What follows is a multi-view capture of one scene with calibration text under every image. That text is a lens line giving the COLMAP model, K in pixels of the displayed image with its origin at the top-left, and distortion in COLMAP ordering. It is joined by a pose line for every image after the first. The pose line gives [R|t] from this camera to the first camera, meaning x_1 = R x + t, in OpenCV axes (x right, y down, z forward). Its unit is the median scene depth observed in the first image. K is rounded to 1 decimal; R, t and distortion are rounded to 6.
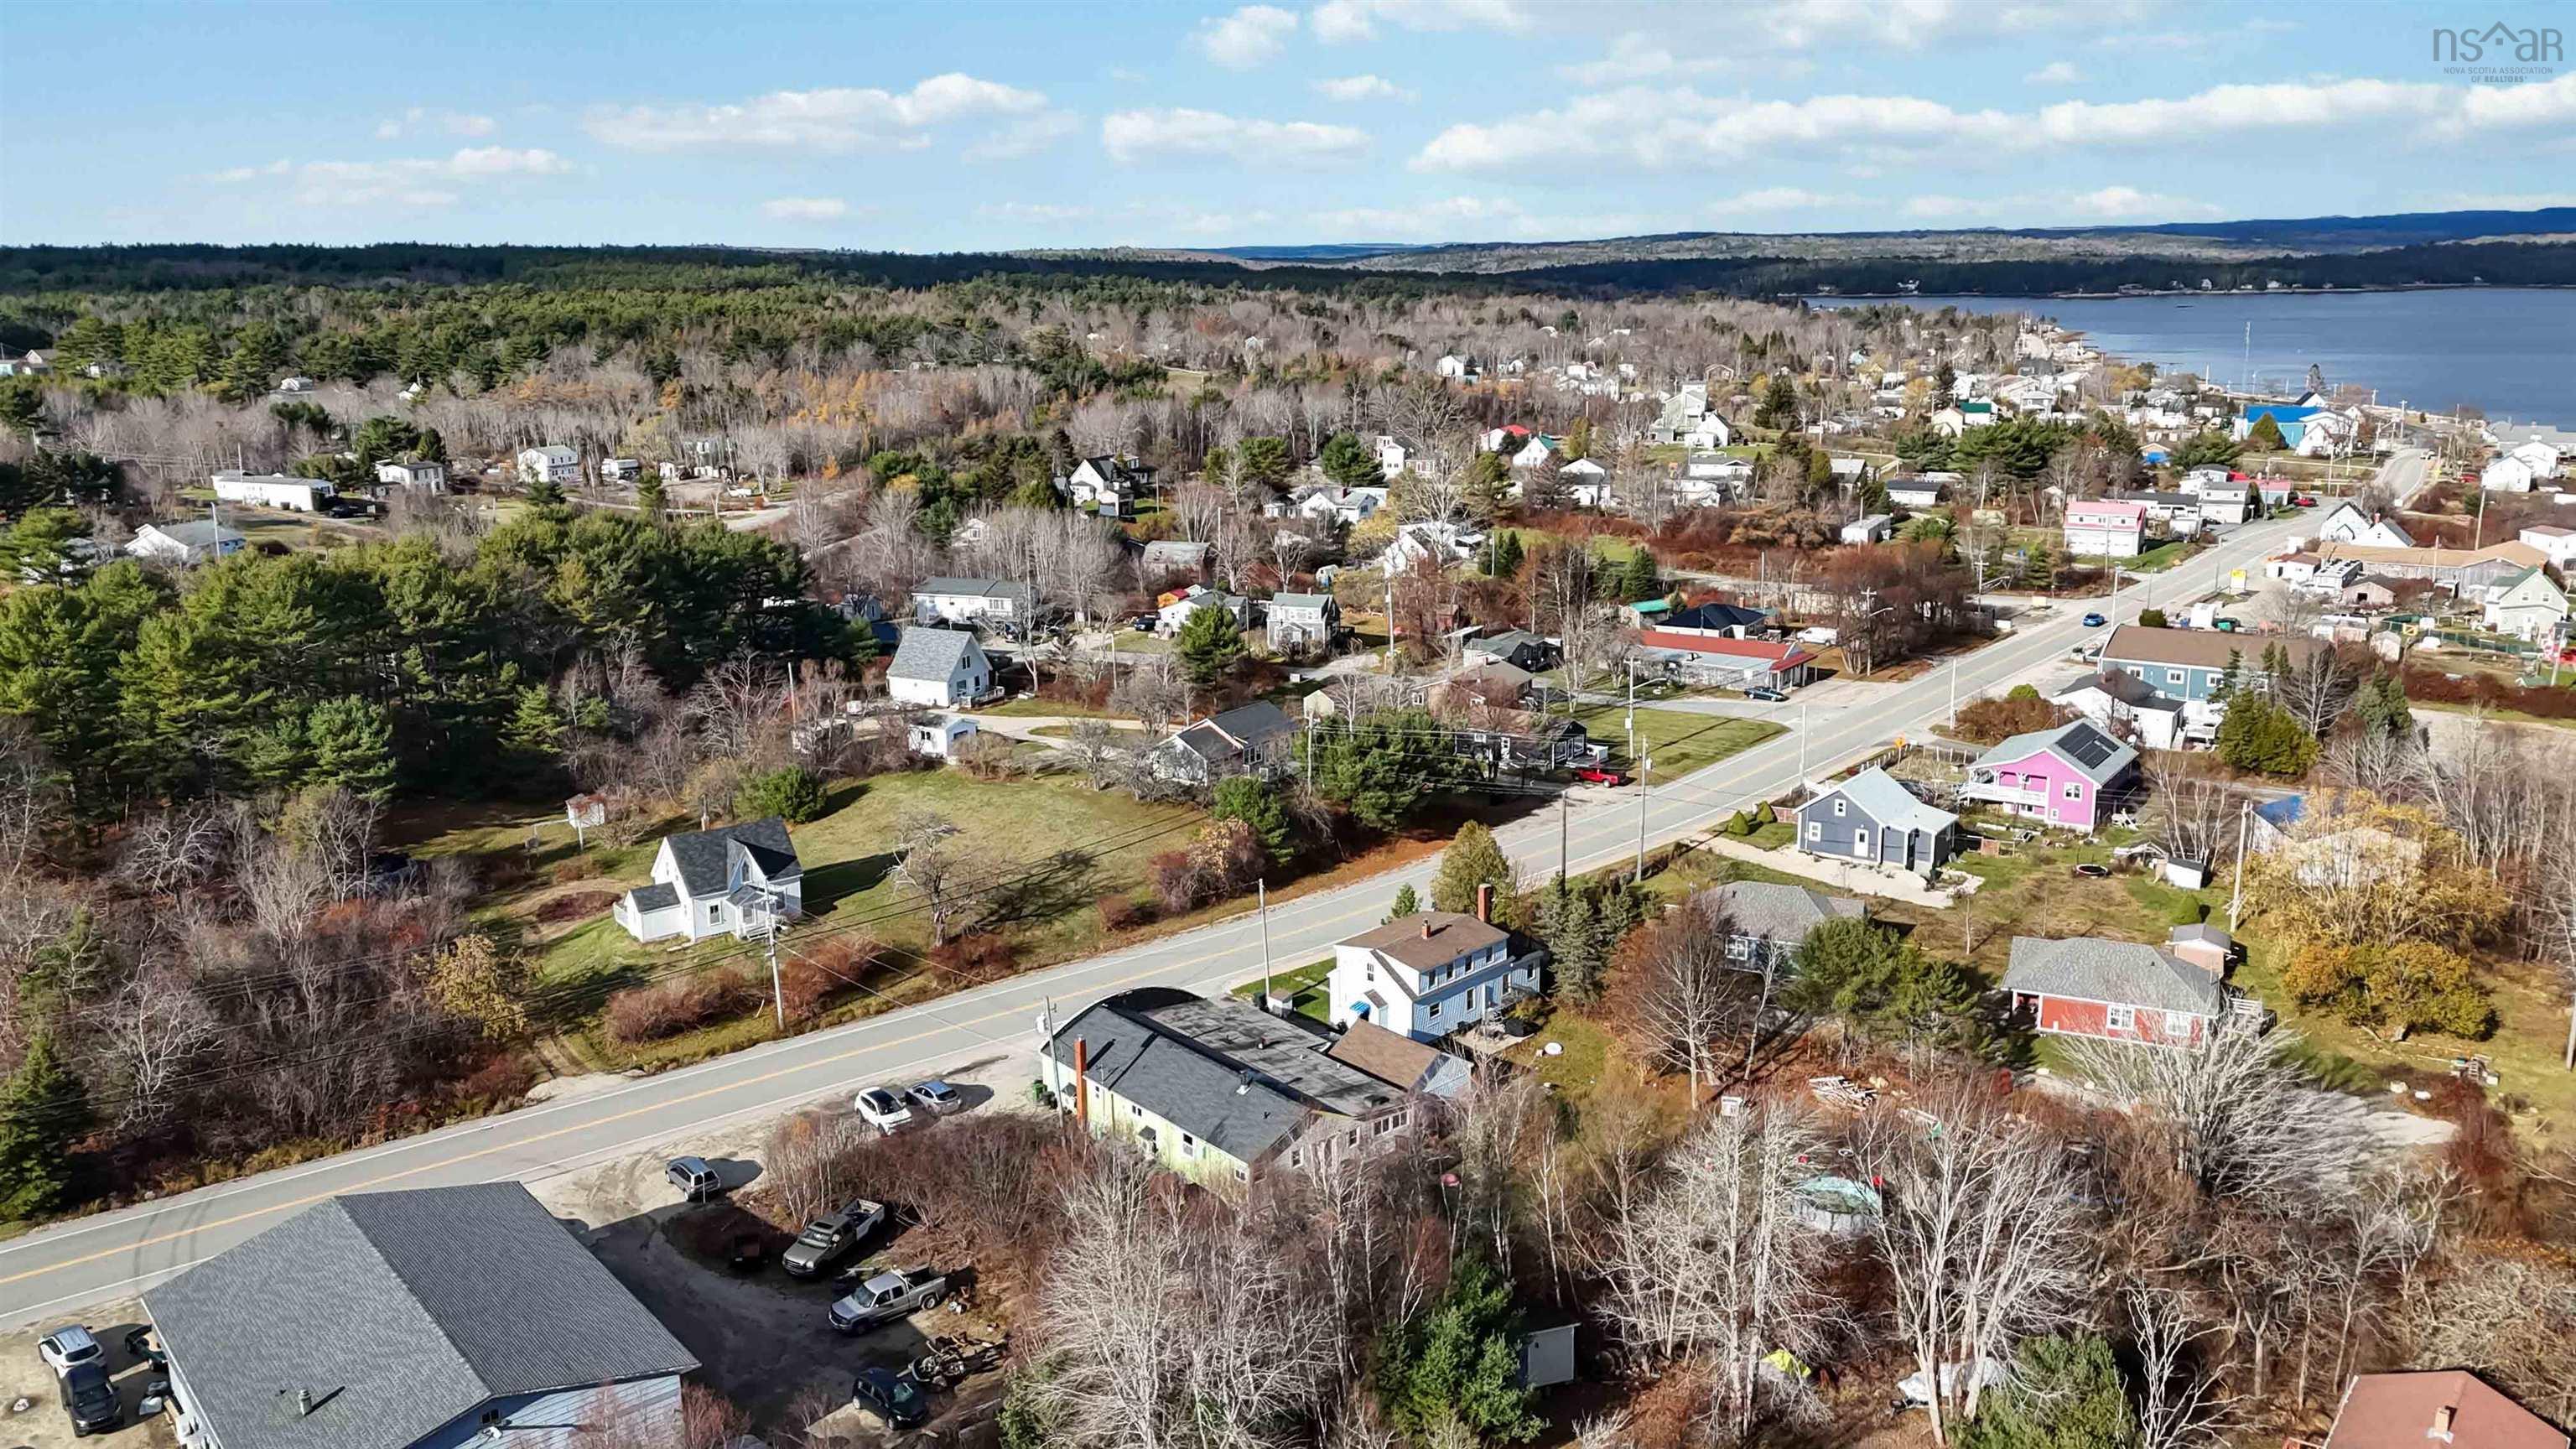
lens RADIAL K [[1884.6, 0, 1288.0], [0, 1884.6, 724.5], [0, 0, 1]] dist [0.099485, -0.093636]
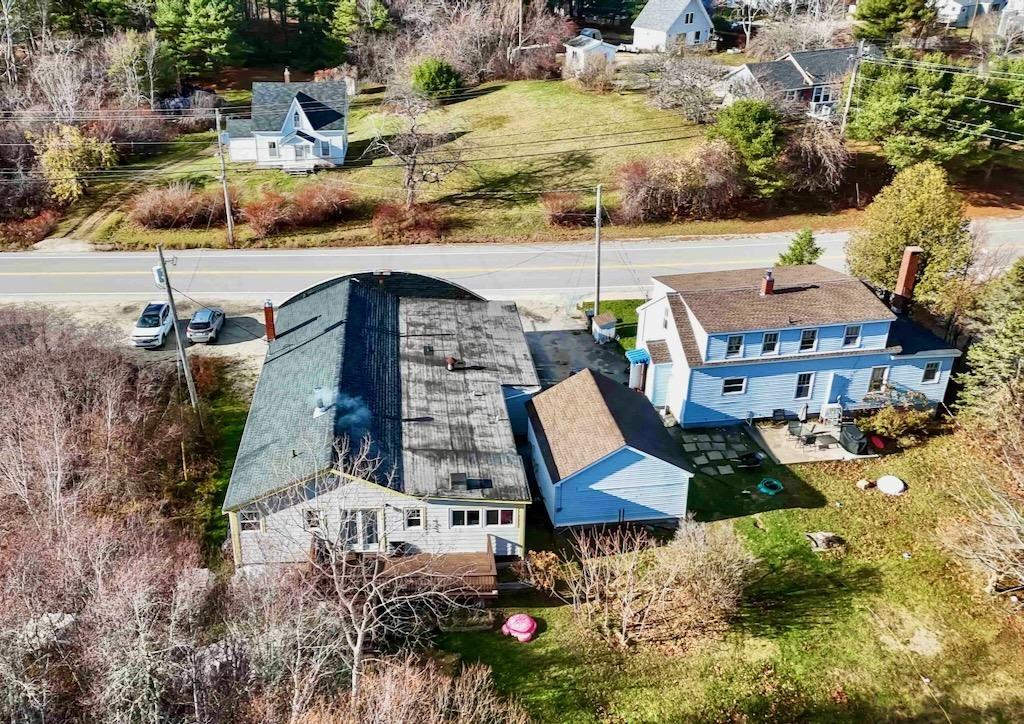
lens RADIAL K [[902.5, 0, 490.6], [0, 902.5, 334.9], [0, 0, 1]] dist [0.058096, -0.003039]
pose [[0.775829, 0.256421, -0.576488, 0.201191], [-0.125994, 0.958252, 0.256669, 0.047034], [0.618236, -0.126497, 0.775747, 0.630642]]
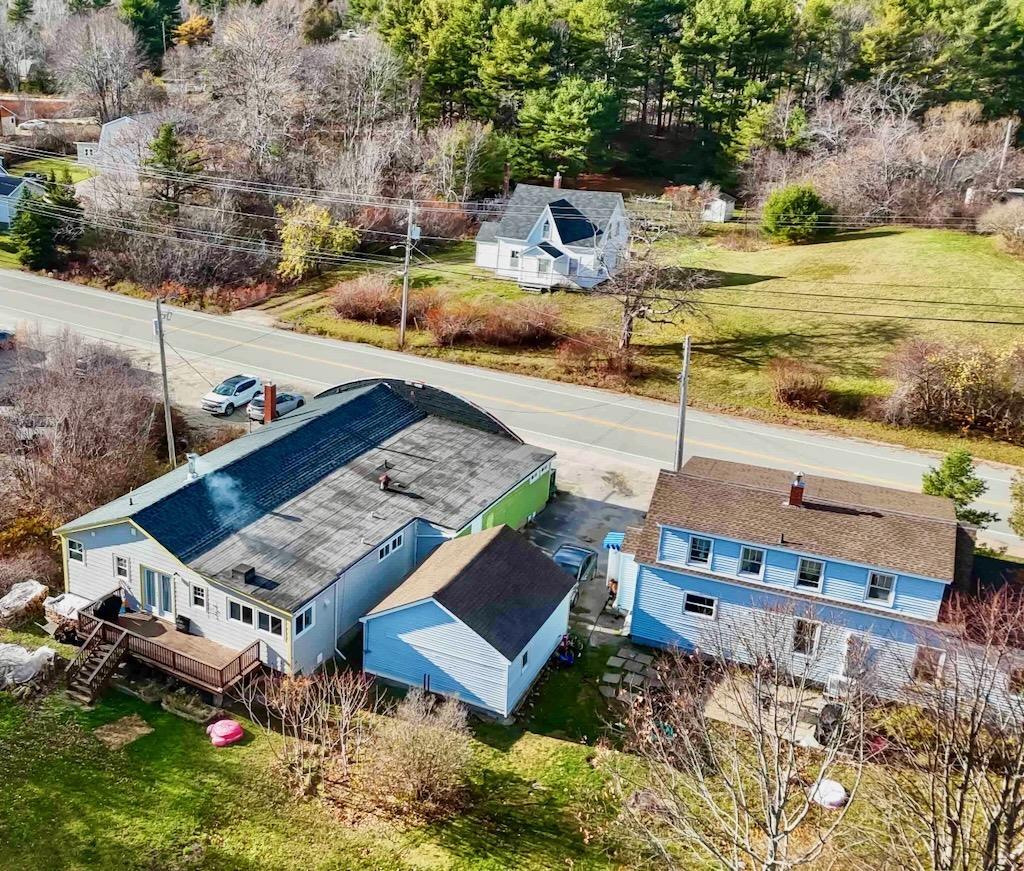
lens RADIAL K [[1259.8, 0, 512.0], [0, 1259.8, 435.5], [0, 0, 1]] dist [0.026445, 0.061010]
pose [[0.281073, 0.317442, -0.905665, 0.386158], [-0.225356, 0.939153, 0.259241, 0.012282], [0.932852, 0.131232, 0.335508, 0.777443]]
